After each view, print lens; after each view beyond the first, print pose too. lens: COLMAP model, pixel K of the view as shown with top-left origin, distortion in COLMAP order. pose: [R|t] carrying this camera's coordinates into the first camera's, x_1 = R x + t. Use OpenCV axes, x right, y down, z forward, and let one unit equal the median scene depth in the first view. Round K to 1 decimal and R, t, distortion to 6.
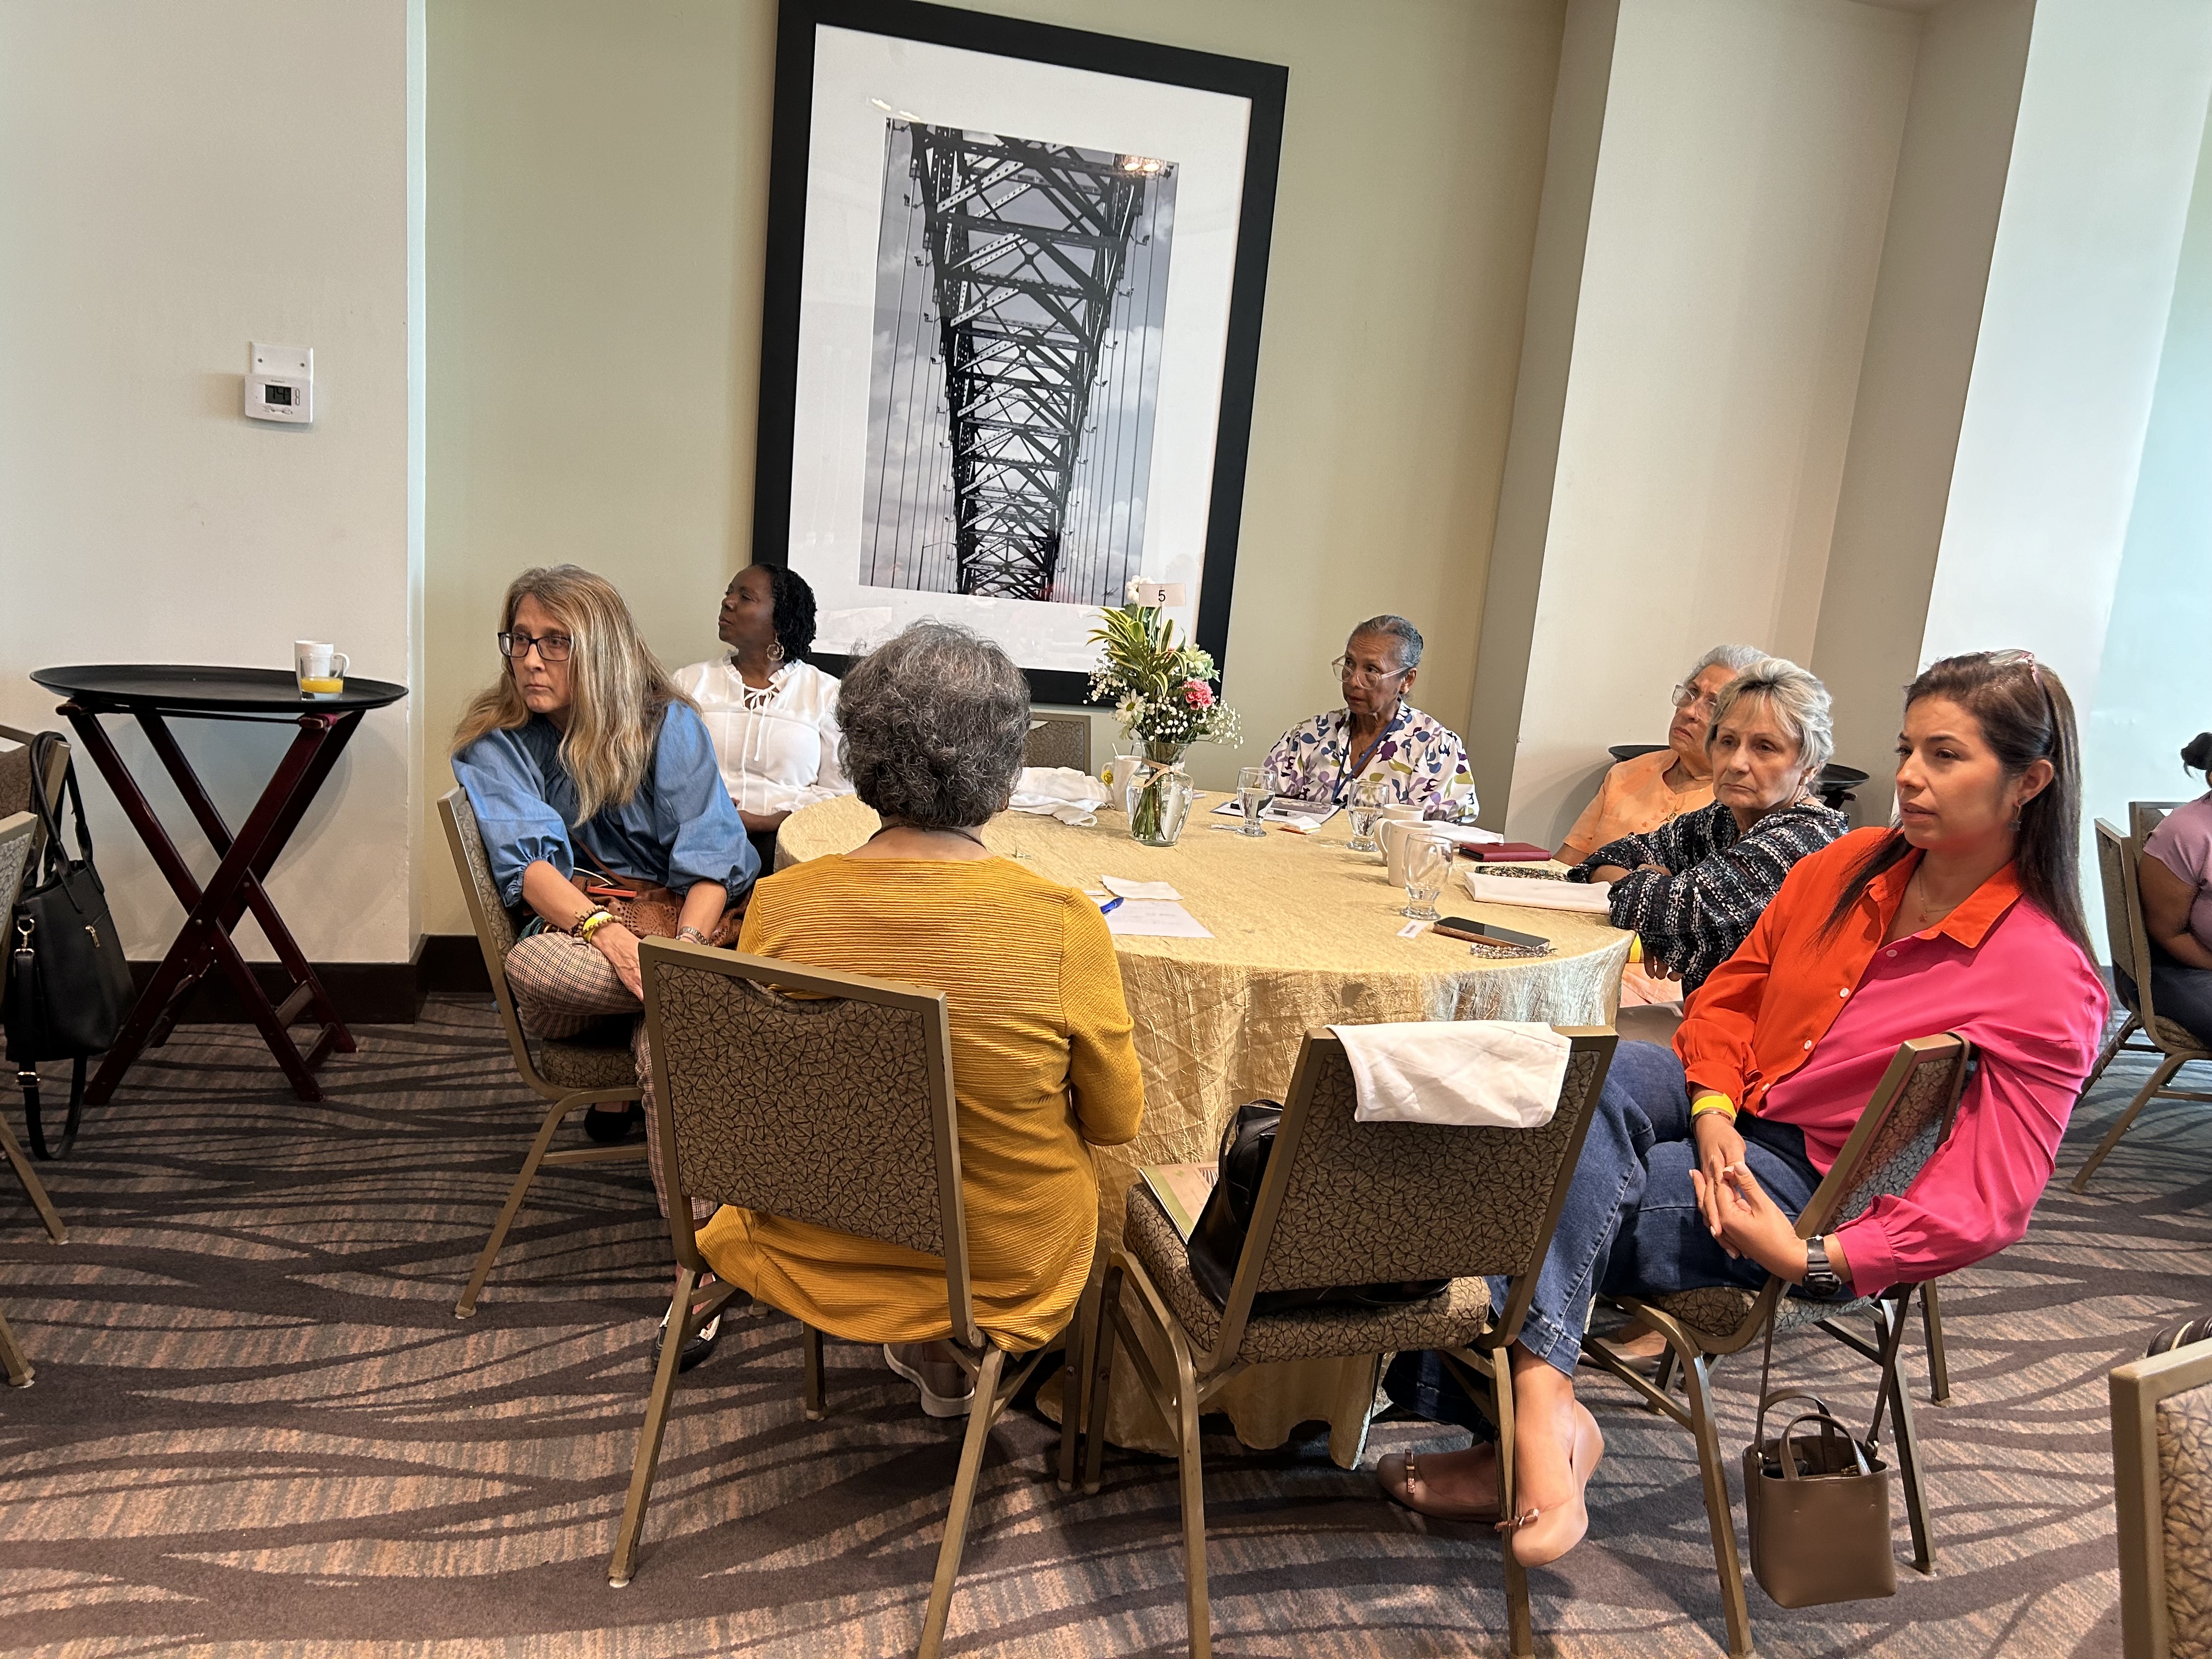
lens RADIAL K [[1718.9, 0, 1105.7], [0, 1718.9, 801.0], [0, 0, 1]] dist [0.074164, -0.184757]
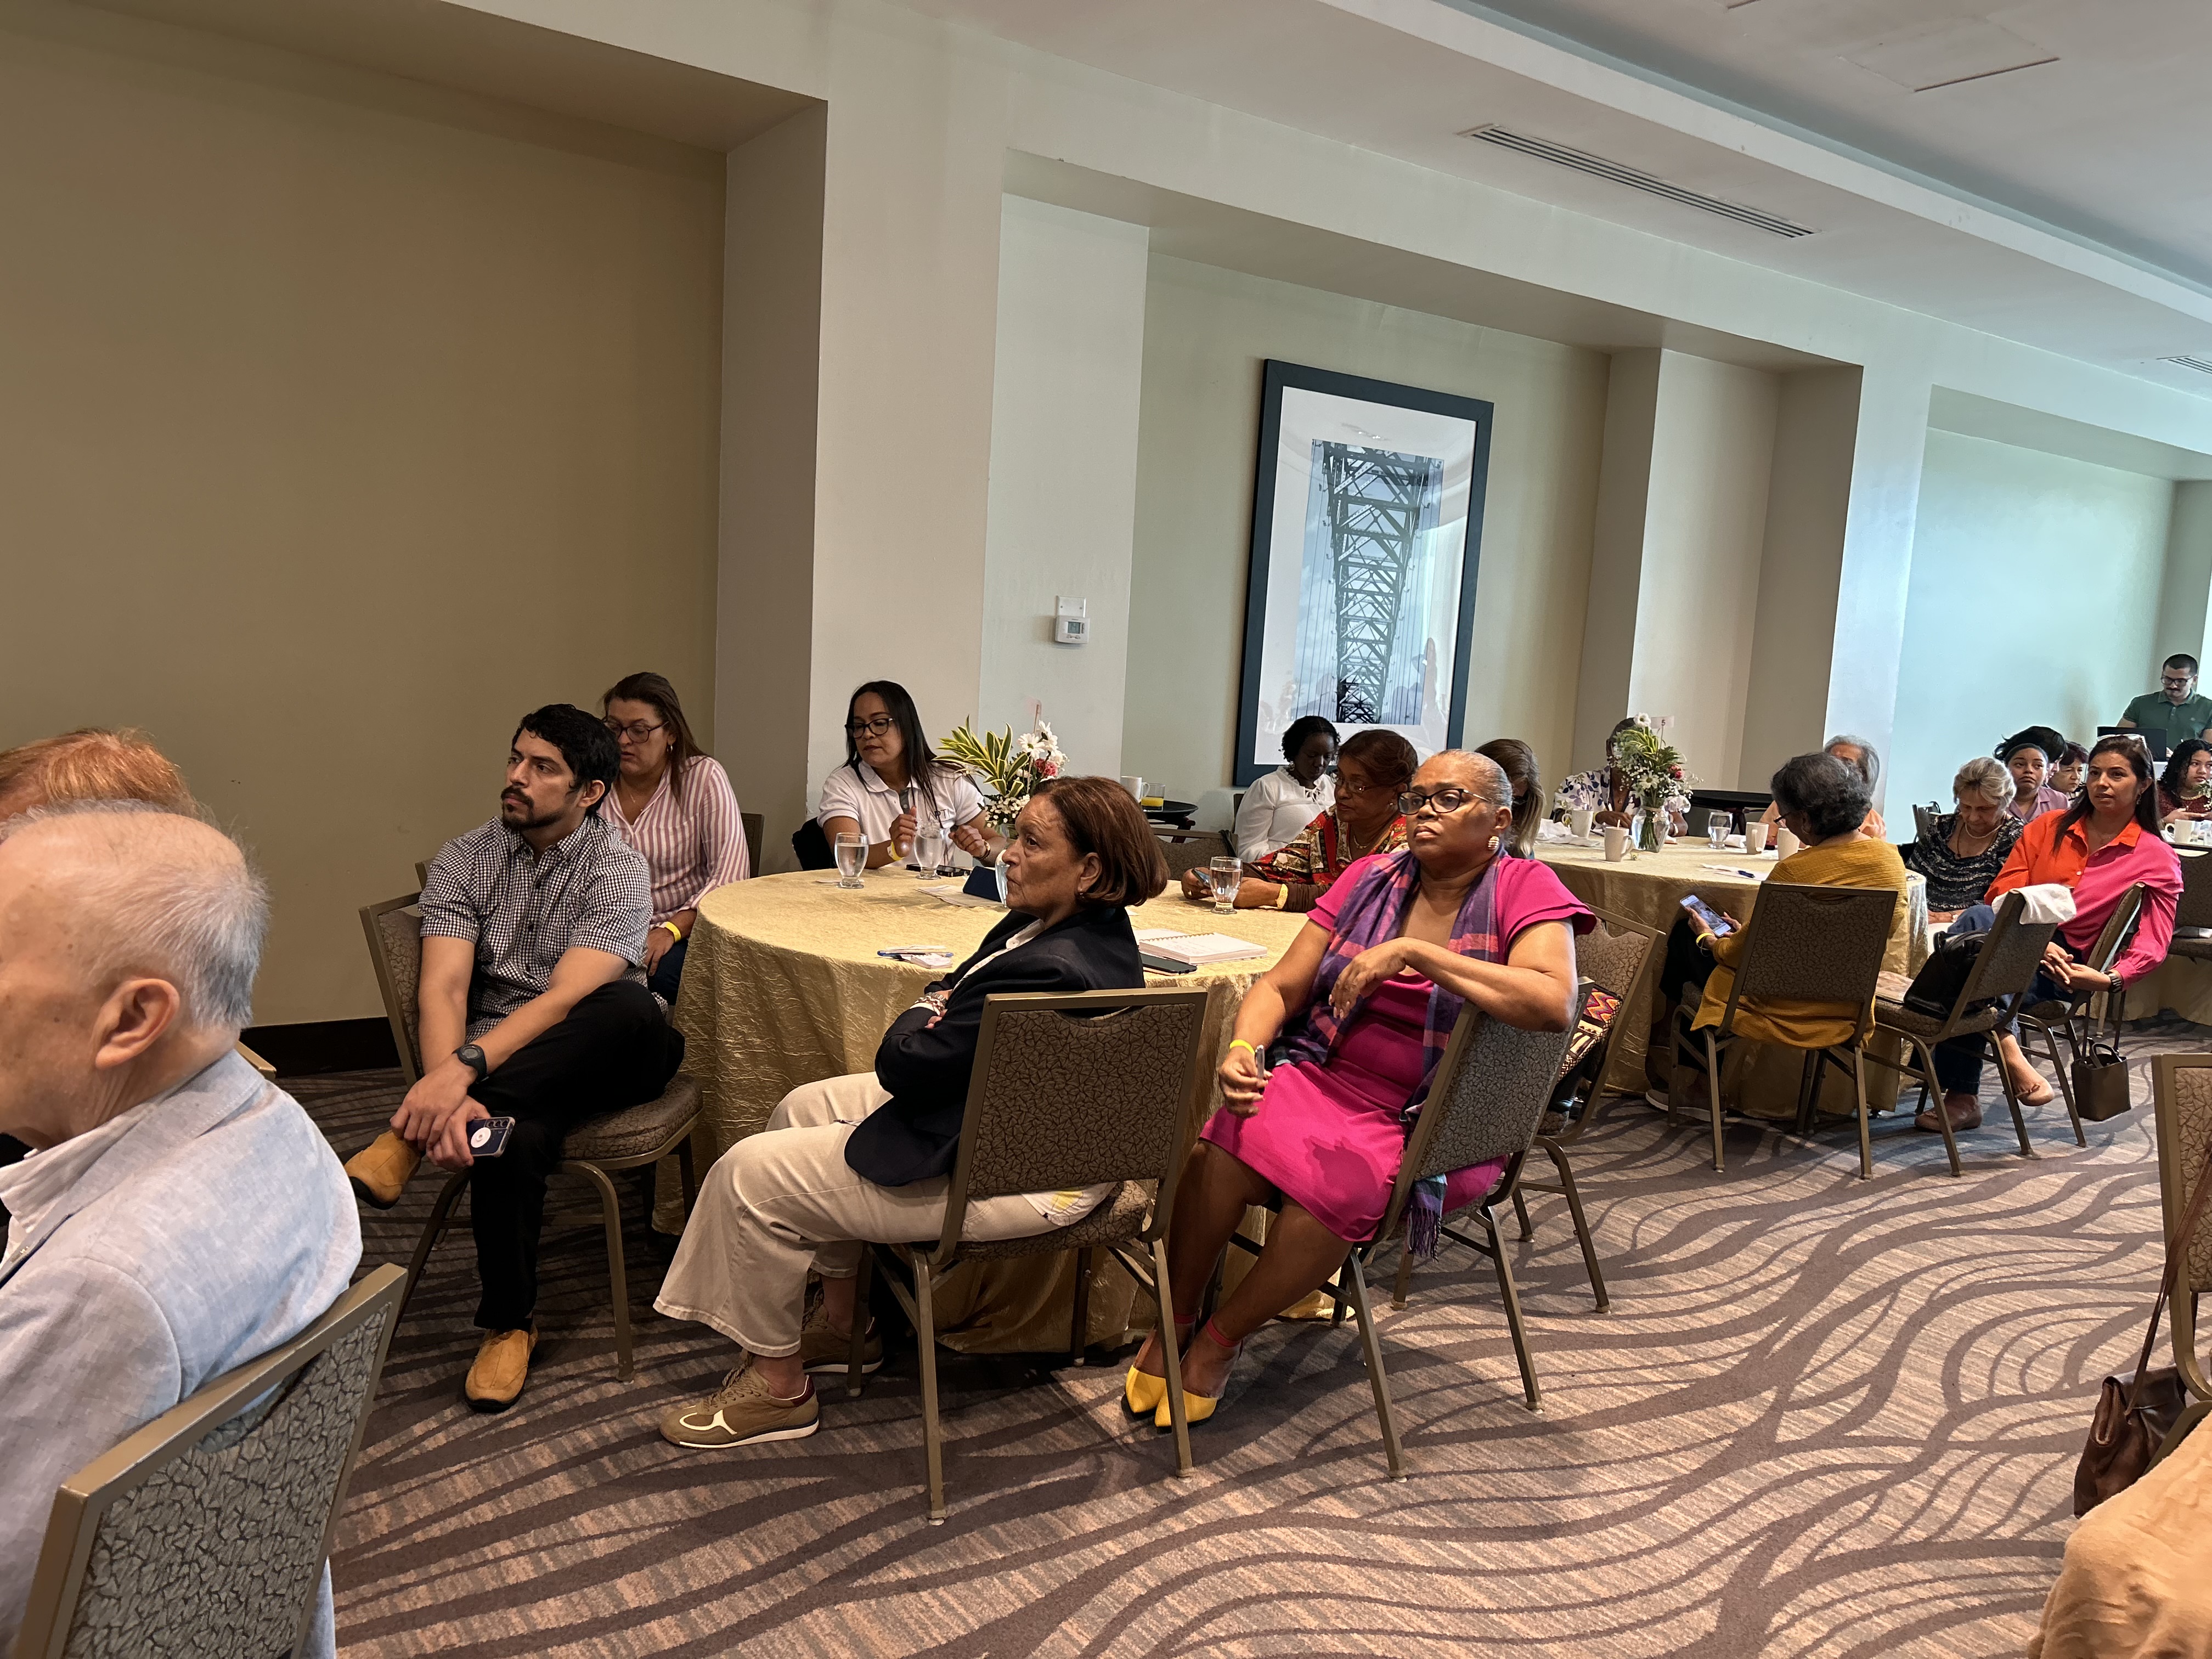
lens RADIAL K [[1673.1, 0, 1101.5], [0, 1673.1, 837.1], [0, 0, 1]] dist [0.061495, -0.075180]
pose [[0.936663, -0.078138, 0.341404, -0.861048], [0.085172, 0.996350, -0.005638, -0.023663], [-0.339717, 0.034359, 0.939900, -0.410219]]
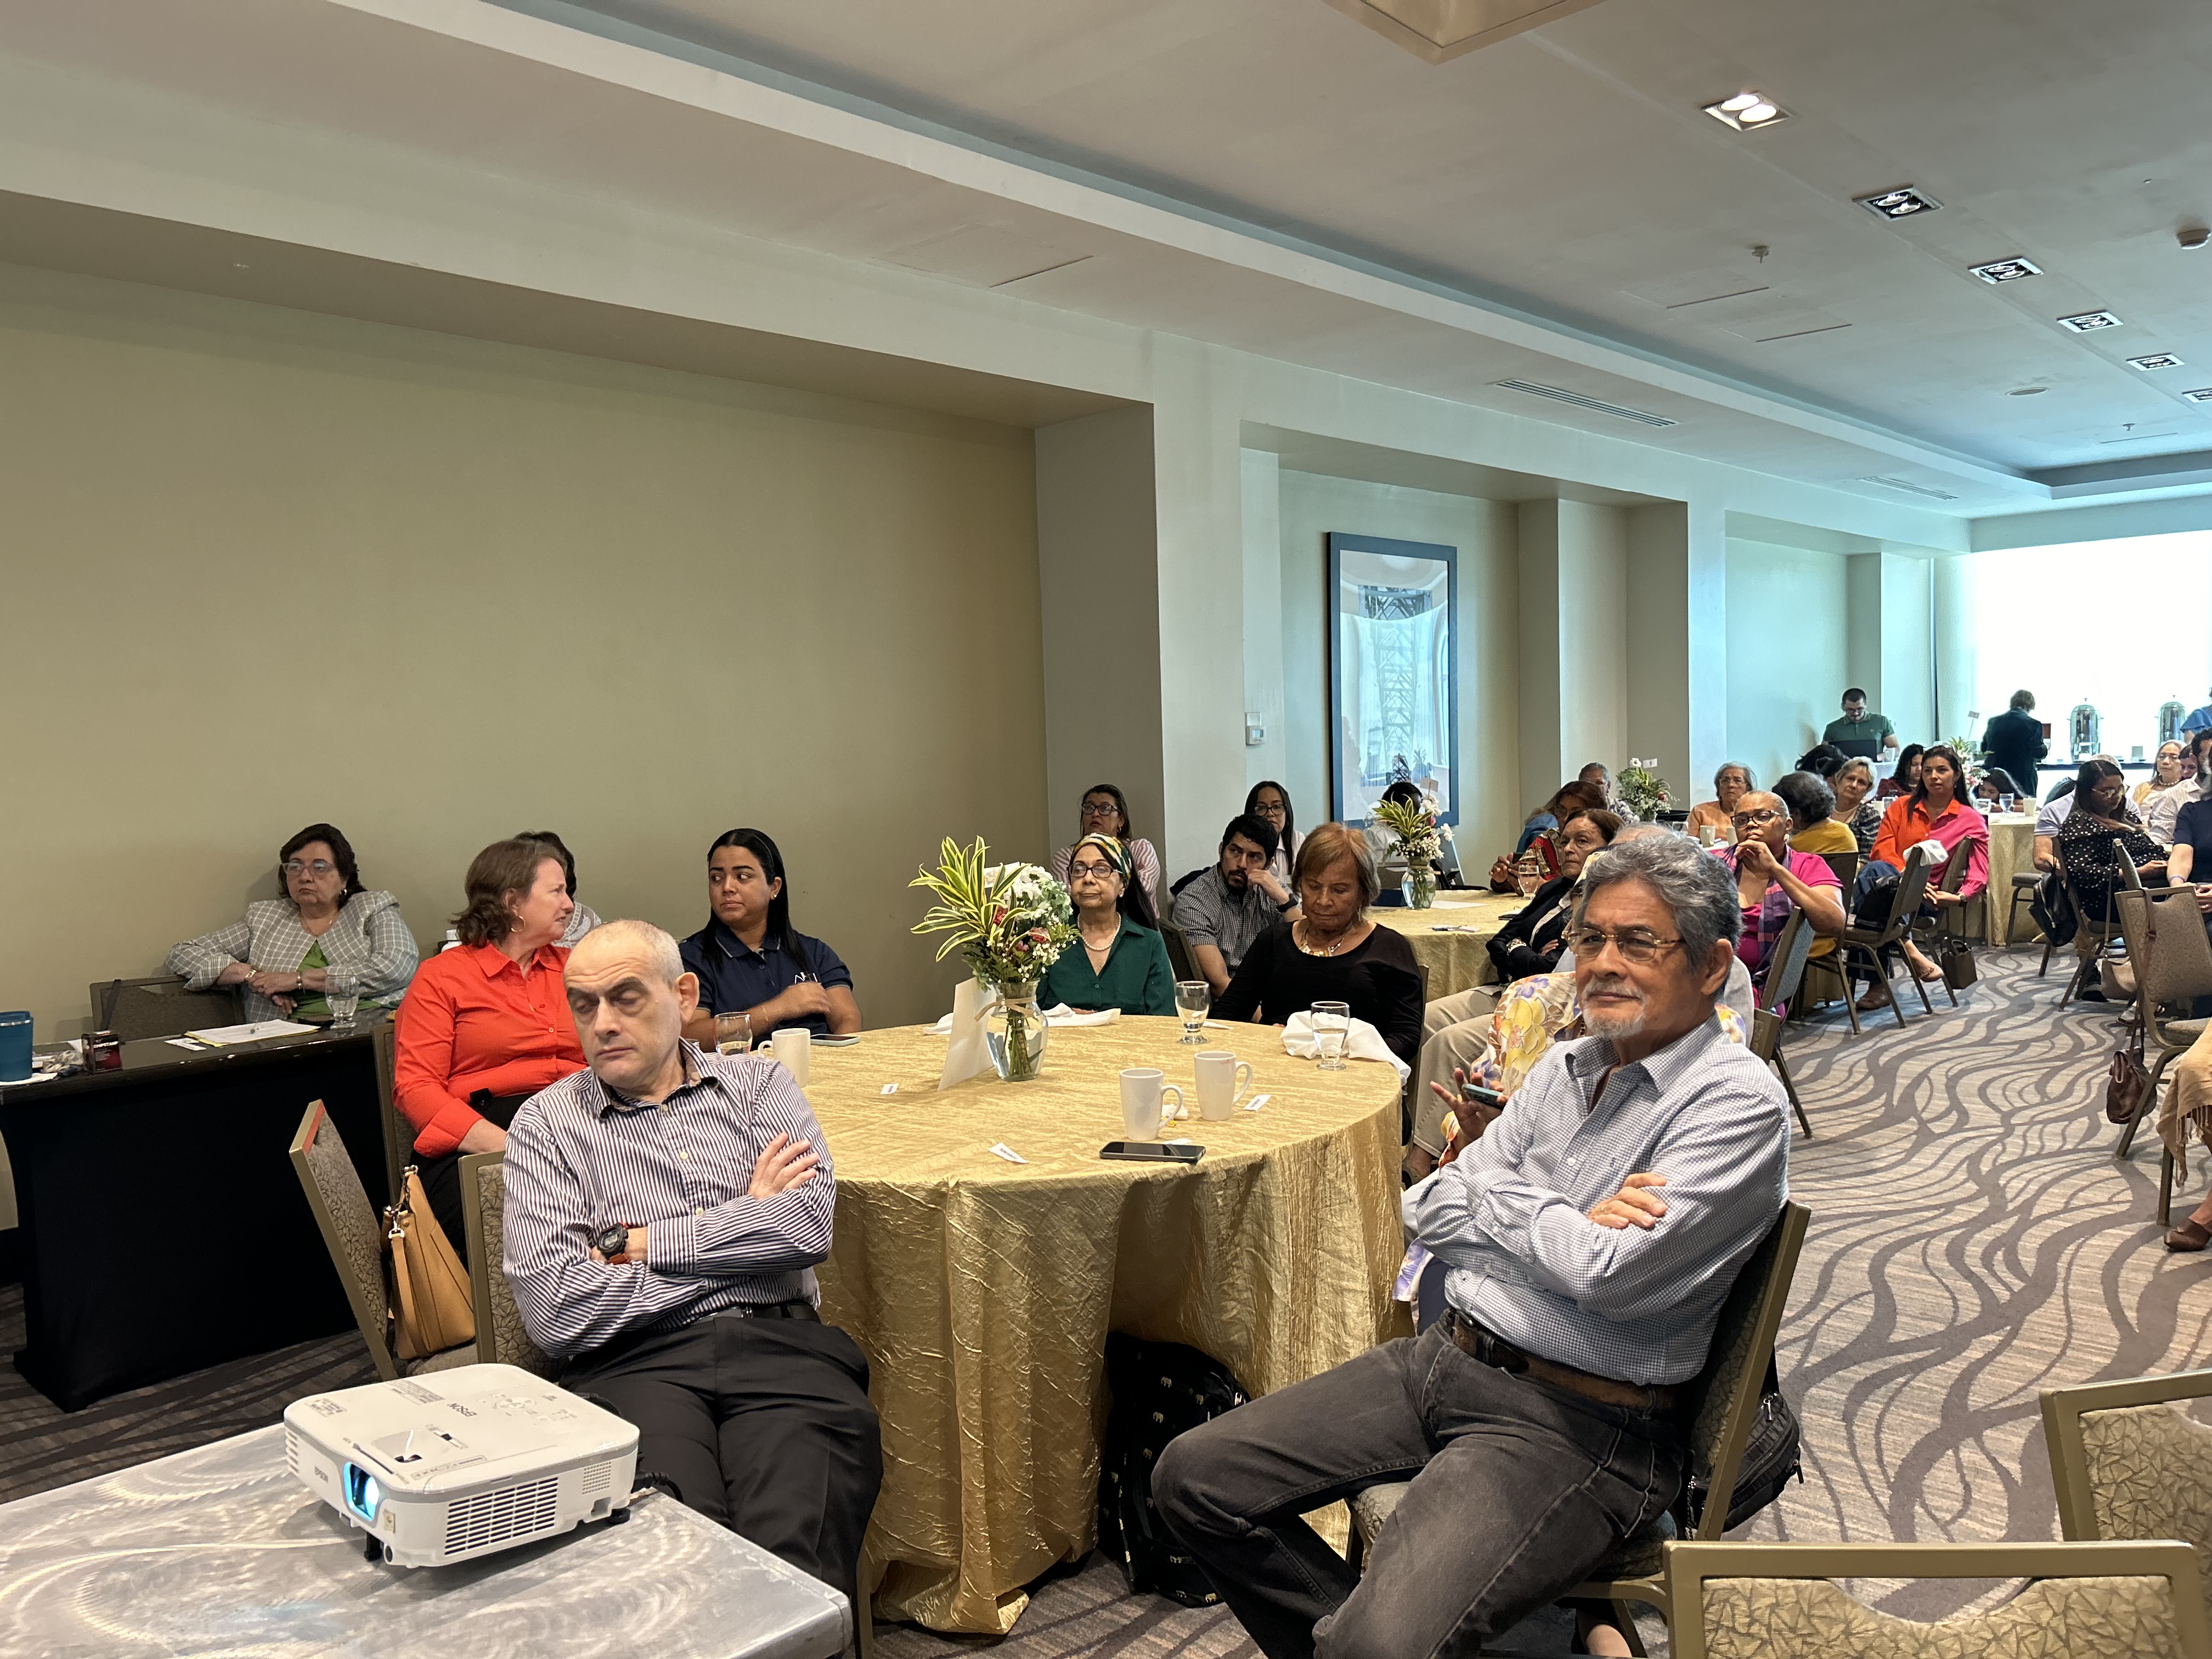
lens RADIAL K [[1673.1, 0, 1101.5], [0, 1673.1, 837.1], [0, 0, 1]] dist [0.061495, -0.075180]
pose [[0.839864, -0.149127, 0.521909, -1.562224], [0.192456, 0.980864, -0.029438, -0.064680], [-0.507532, 0.125169, 0.852493, -0.652328]]
